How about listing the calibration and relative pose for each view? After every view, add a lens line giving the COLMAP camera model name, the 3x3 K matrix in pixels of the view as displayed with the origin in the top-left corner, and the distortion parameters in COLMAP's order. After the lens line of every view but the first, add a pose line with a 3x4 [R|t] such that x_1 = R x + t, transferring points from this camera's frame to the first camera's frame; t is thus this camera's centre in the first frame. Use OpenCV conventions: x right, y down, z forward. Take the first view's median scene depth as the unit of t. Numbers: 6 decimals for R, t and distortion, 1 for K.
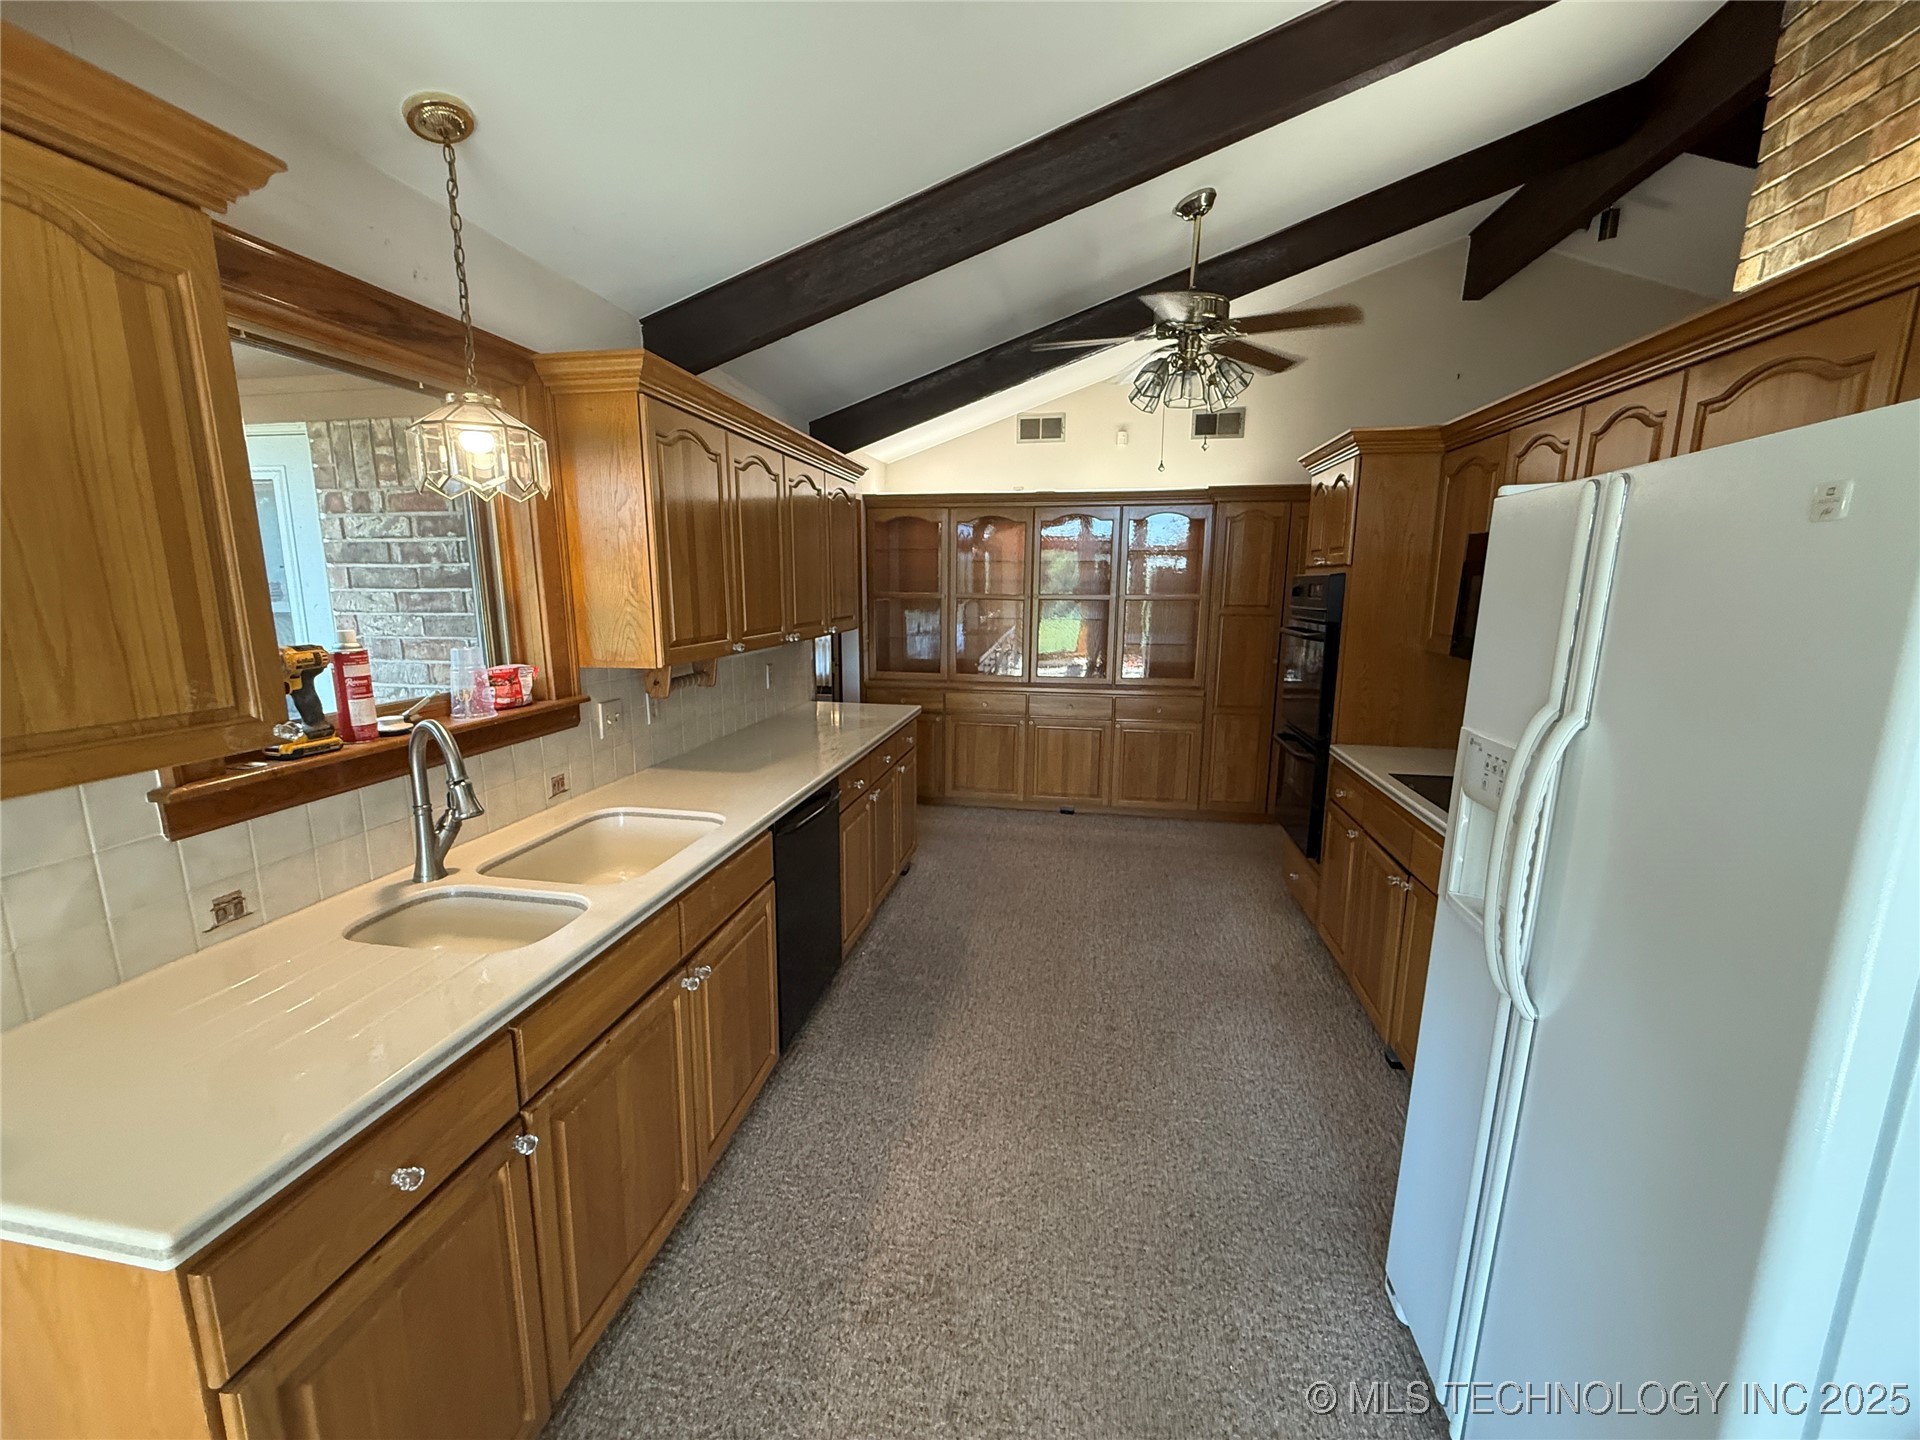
lens RADIAL K [[766.7, 0, 951.7], [0, 766.7, 719.7], [0, 0, 1]] dist [-0.000370, 0.000098]
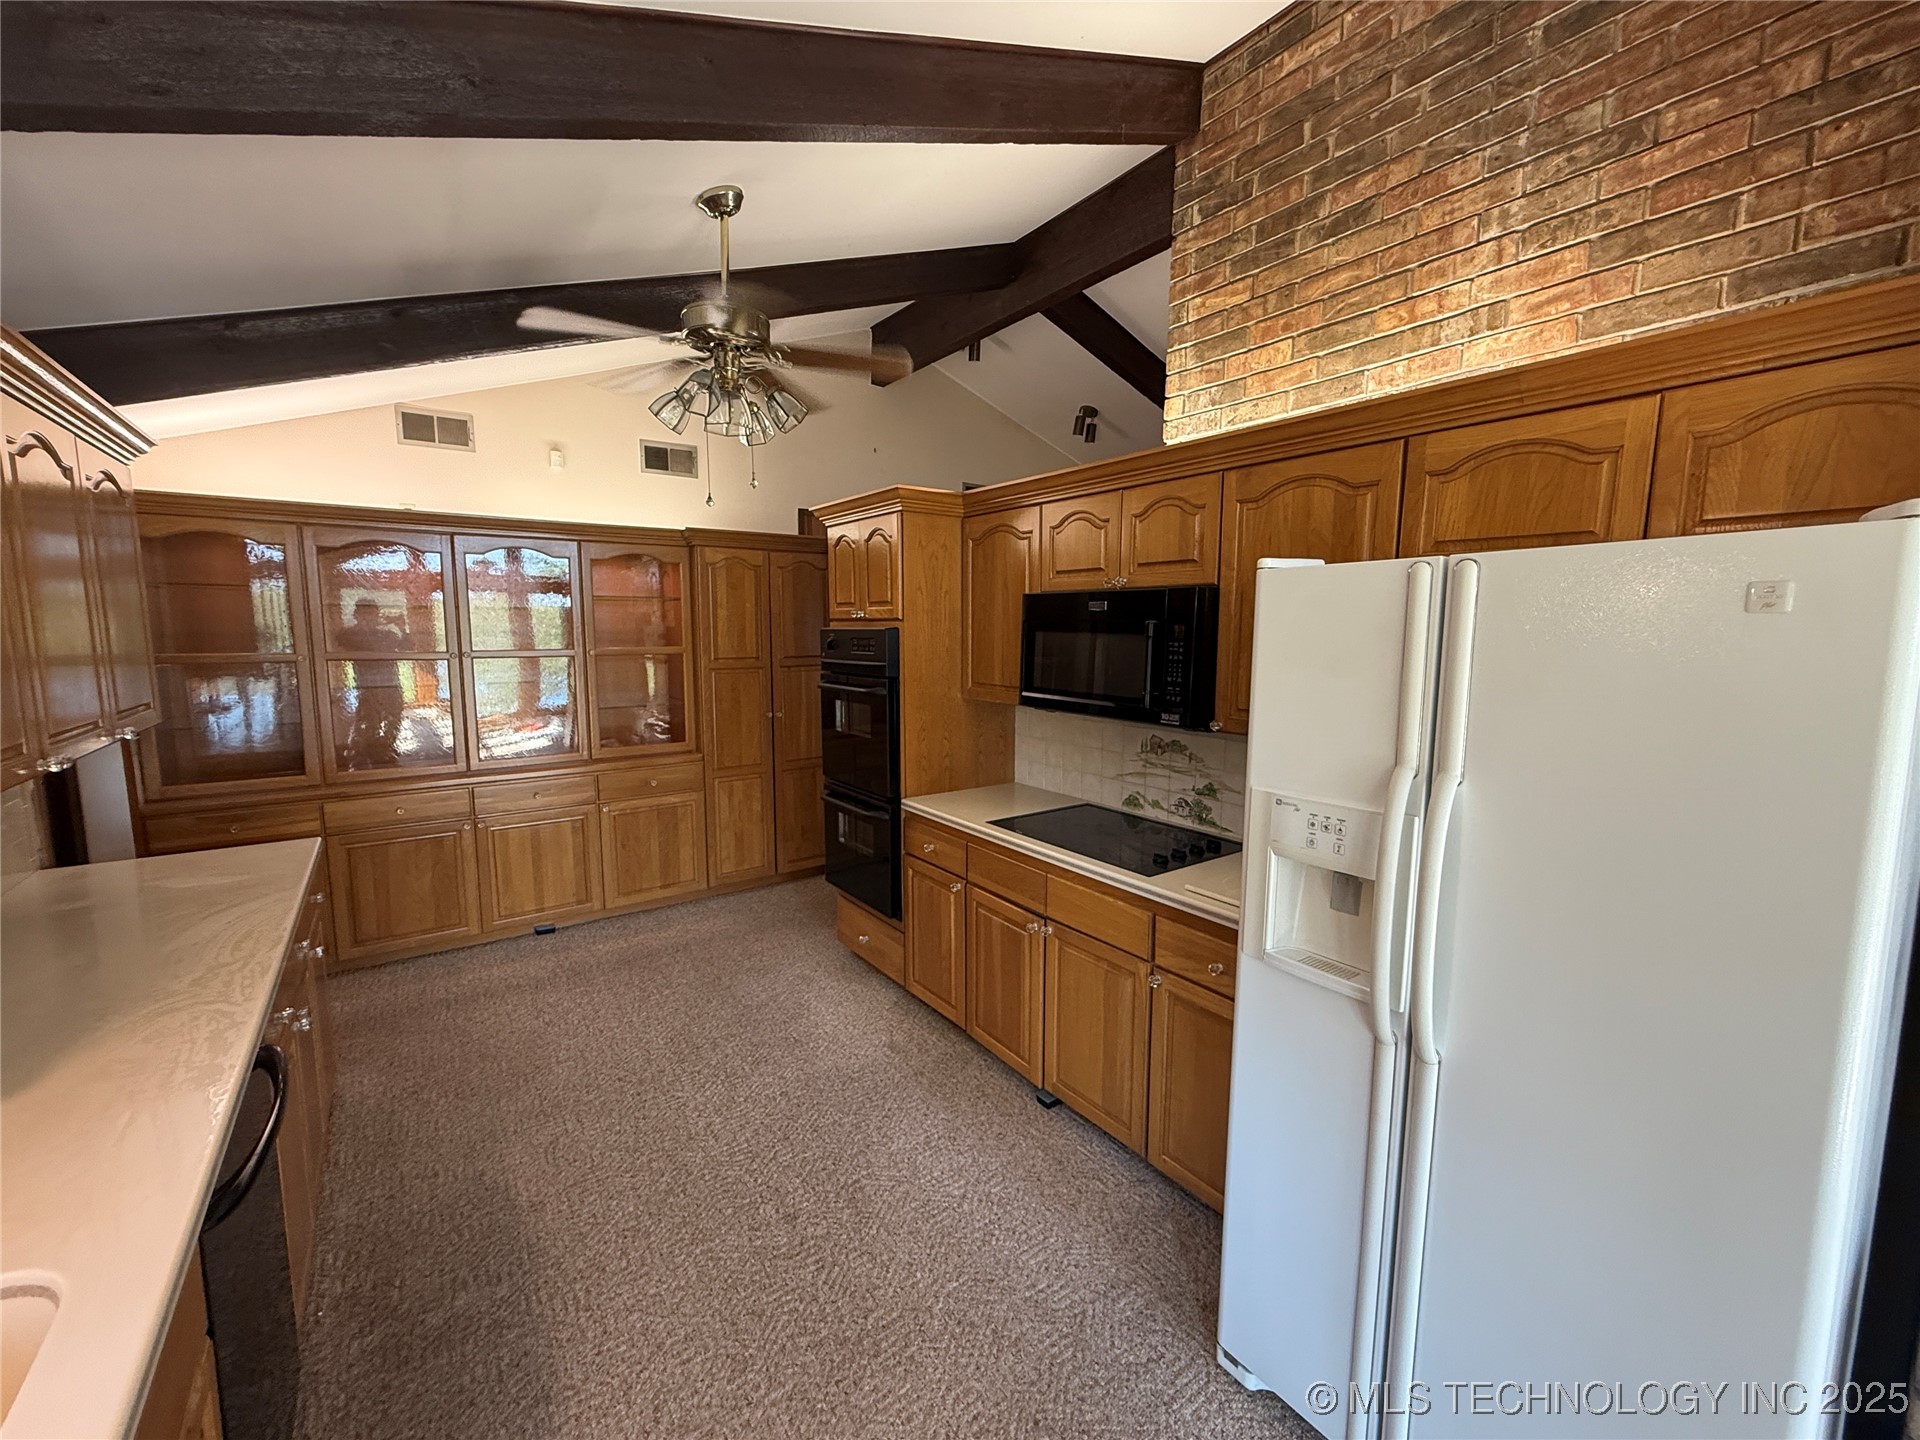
lens RADIAL K [[766.7, 0, 951.7], [0, 766.7, 719.7], [0, 0, 1]] dist [-0.000370, 0.000098]
pose [[0.695169, -0.089242, 0.713285, -0.114021], [0.128229, 0.991744, -0.000891, -0.044079], [-0.707317, 0.092083, 0.700874, 0.187058]]
